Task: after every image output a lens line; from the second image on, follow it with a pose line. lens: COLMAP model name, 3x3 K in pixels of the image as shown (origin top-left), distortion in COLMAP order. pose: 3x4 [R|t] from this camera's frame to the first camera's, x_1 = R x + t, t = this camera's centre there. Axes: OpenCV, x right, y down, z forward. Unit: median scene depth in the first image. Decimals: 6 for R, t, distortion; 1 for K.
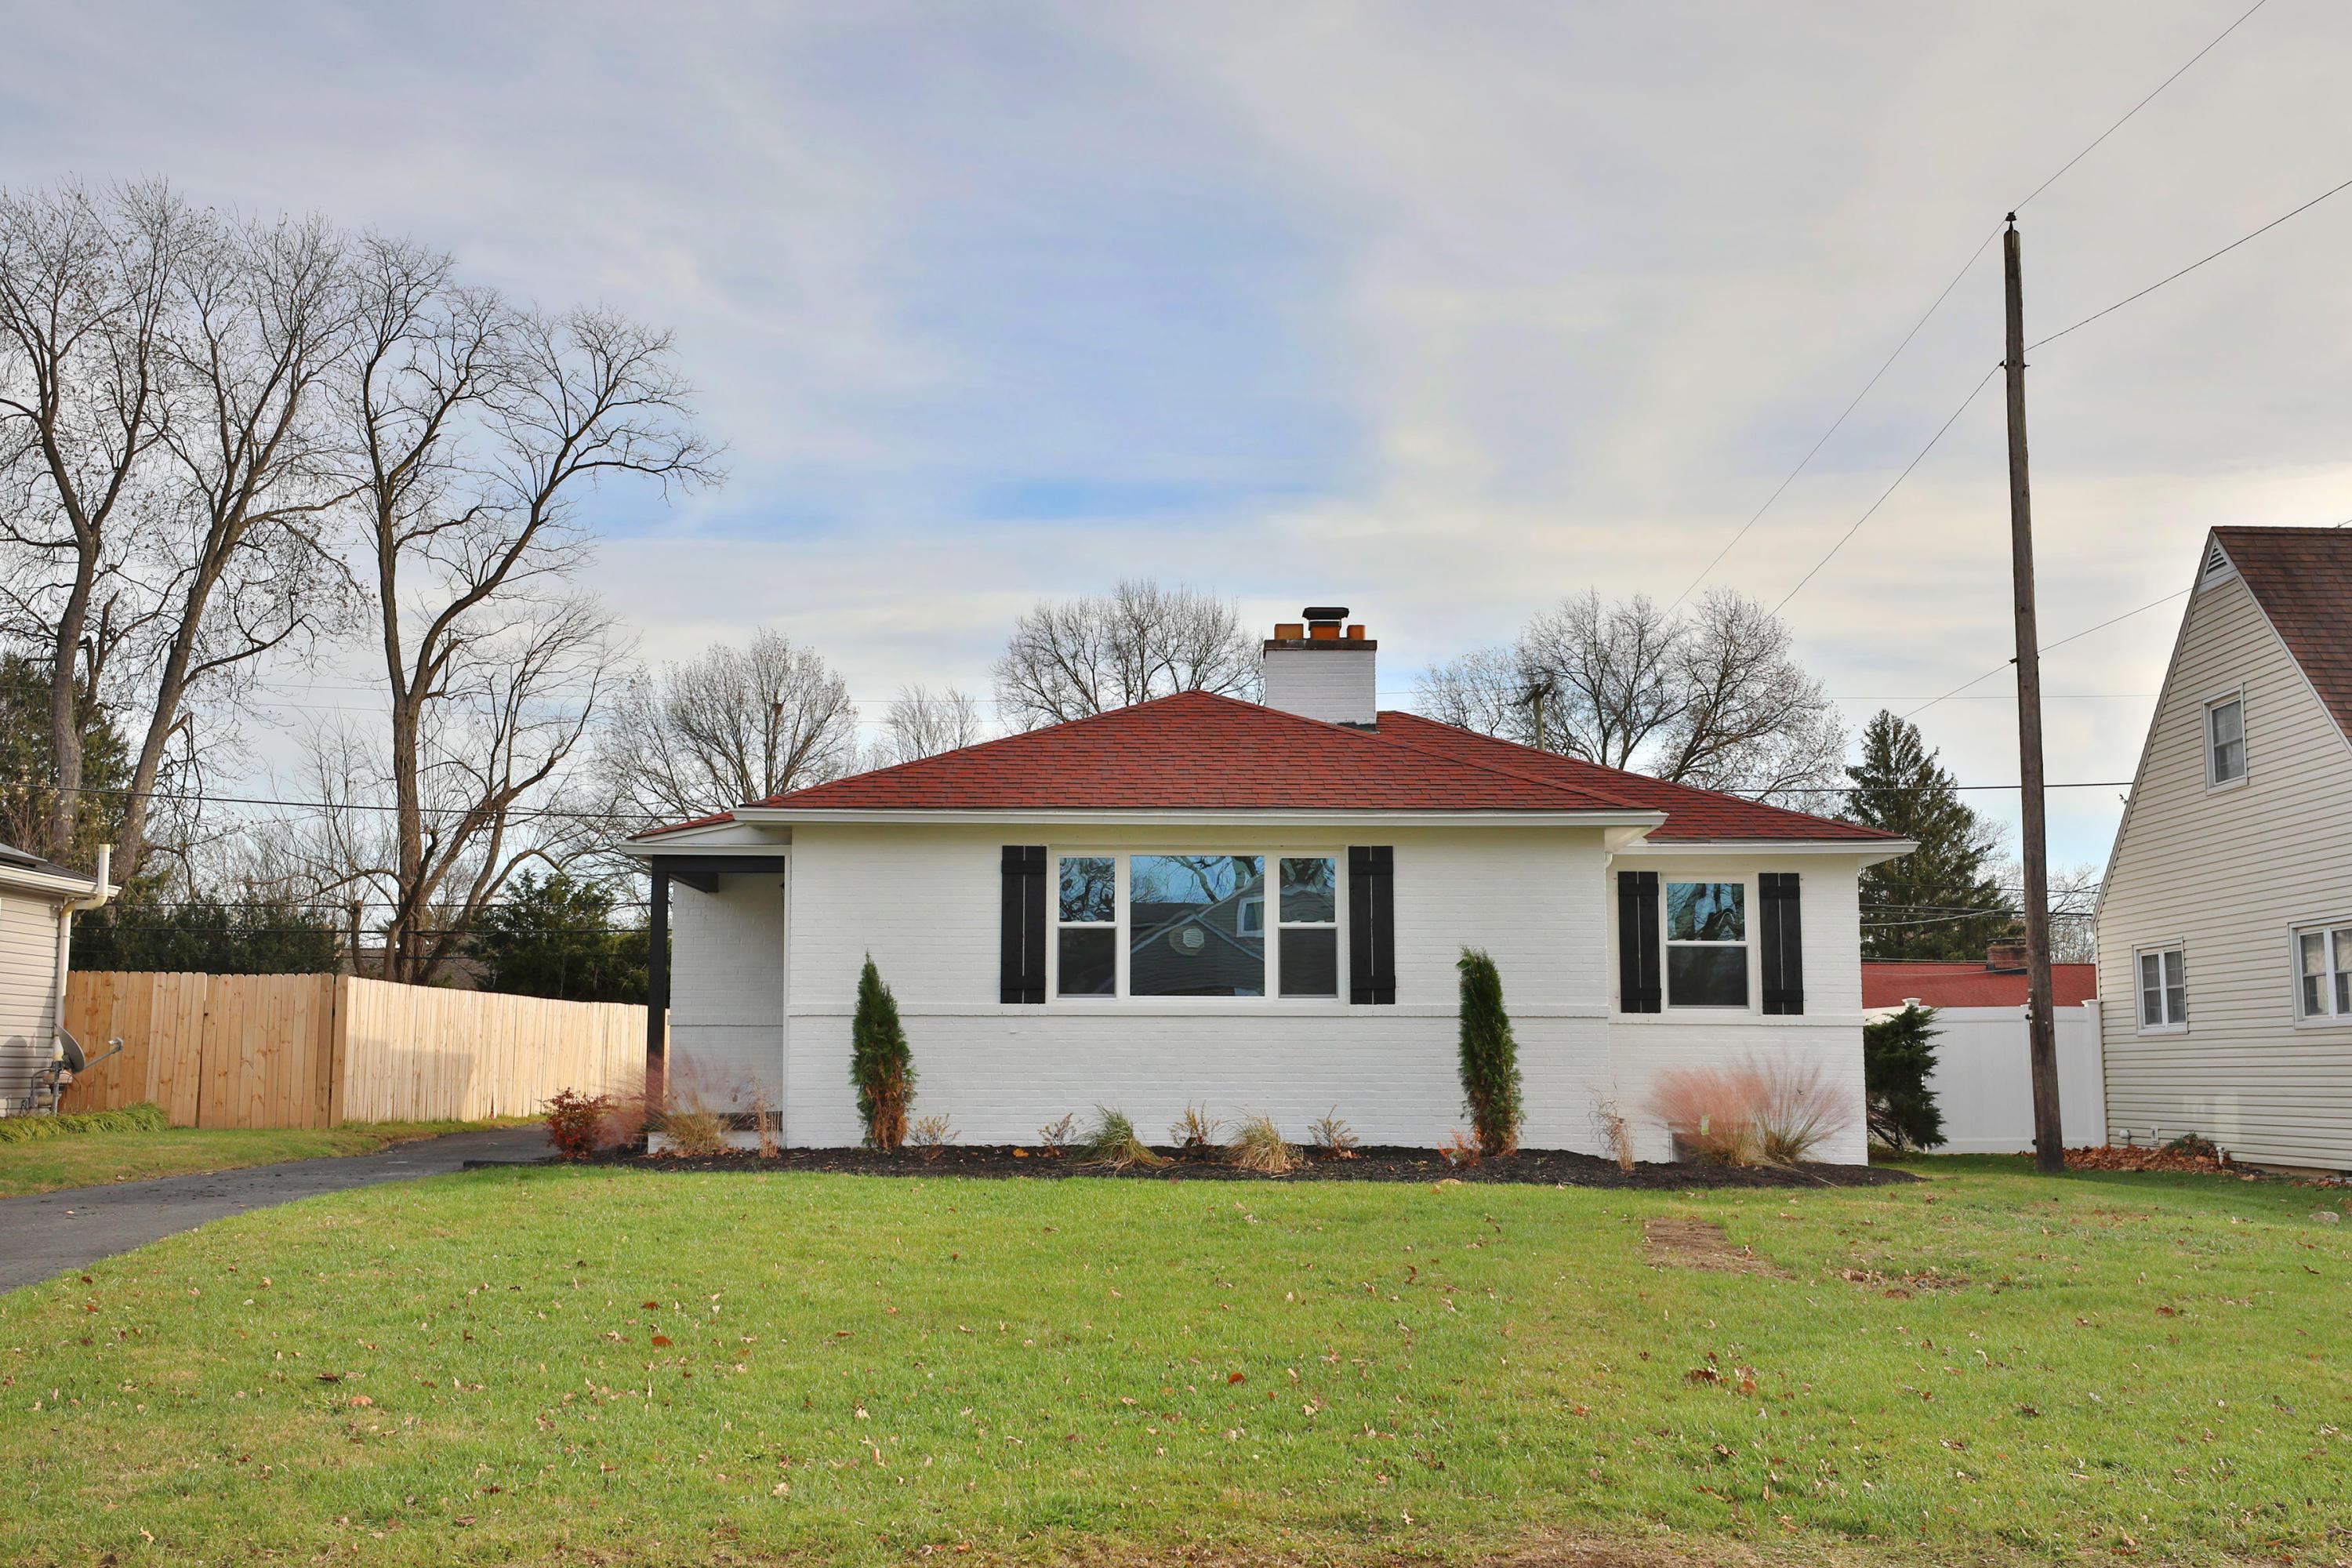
lens RADIAL K [[2332.5, 0, 1185.8], [0, 2332.5, 776.0], [0, 0, 1]] dist [0.050901, 0.000000]
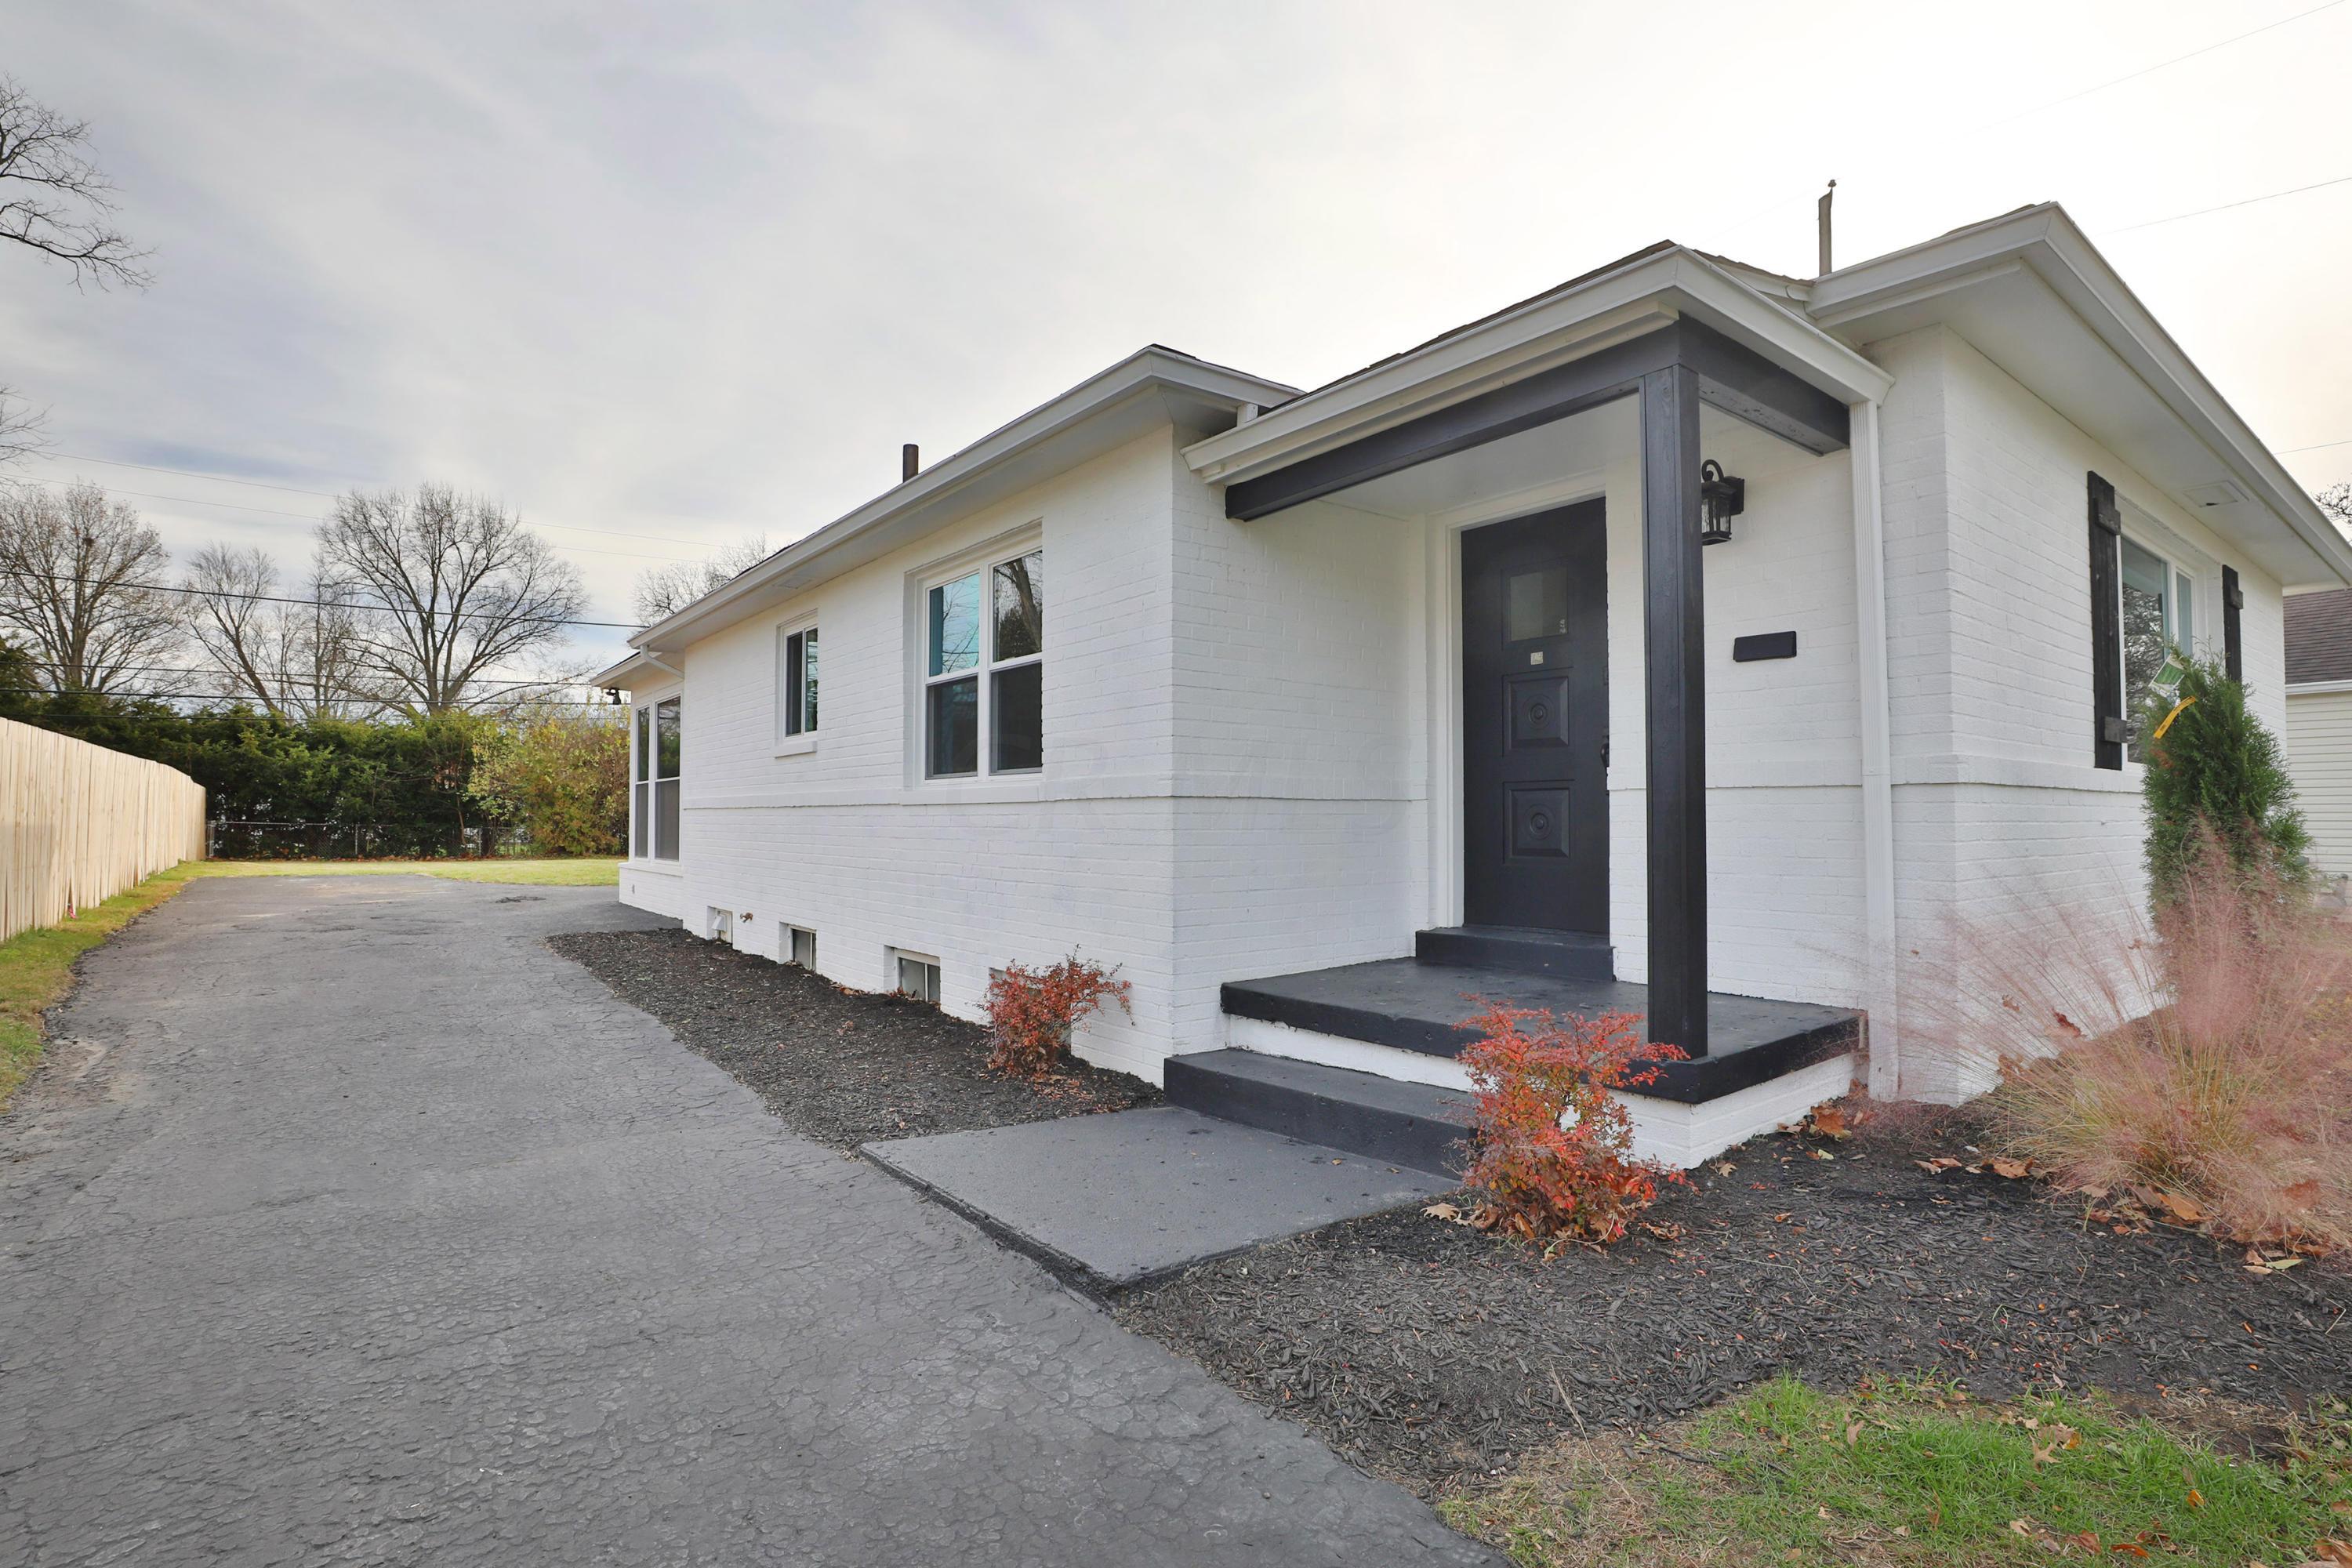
lens RADIAL K [[1109.3, 0, 1177.1], [0, 1109.3, 800.8], [0, 0, 1]] dist [-0.030476, 0.001885]
pose [[0.790034, 0.007718, 0.613015, -0.389396], [-0.076848, 0.993281, 0.086534, 0.098957], [-0.608228, -0.115474, 0.785318, 0.927371]]
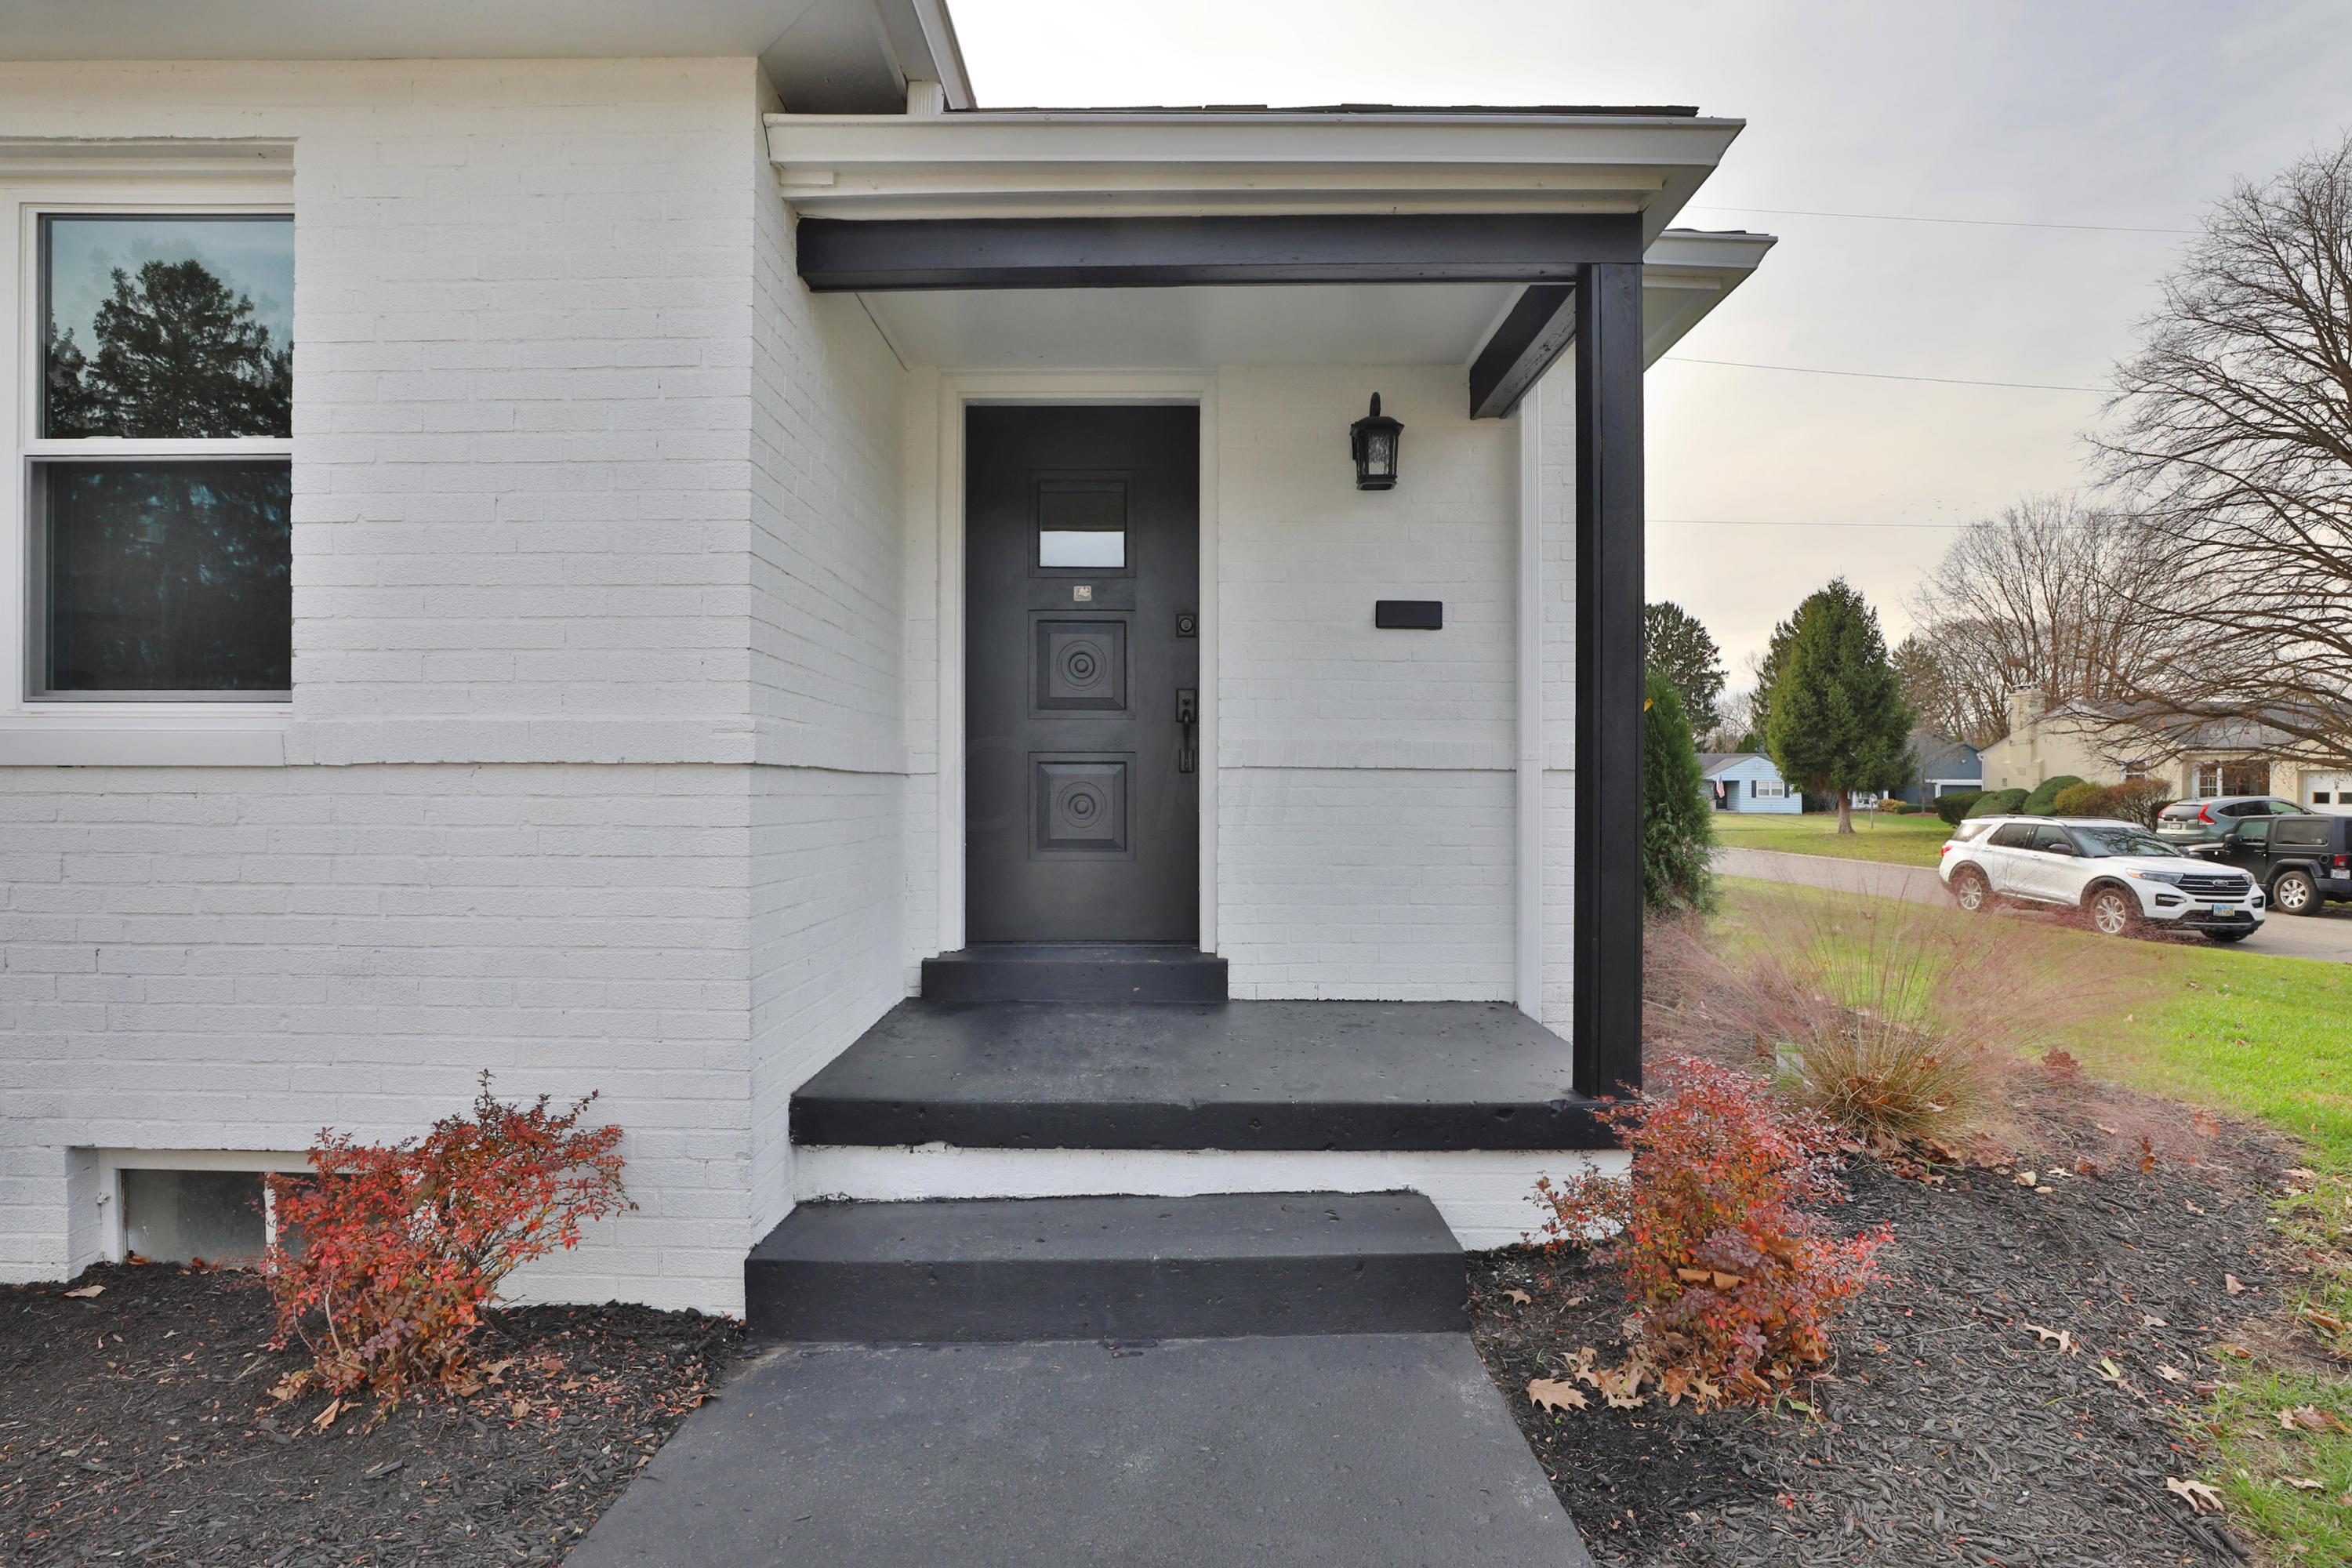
lens RADIAL K [[1174.6, 0, 1162.6], [0, 1174.6, 797.6], [0, 0, 1]] dist [-0.034353, 0.004834]
pose [[0.024982, -0.007202, 0.999662, -0.375648], [-0.134635, 0.990840, 0.010503, 0.115032], [-0.990580, -0.134852, 0.023784, 1.066942]]
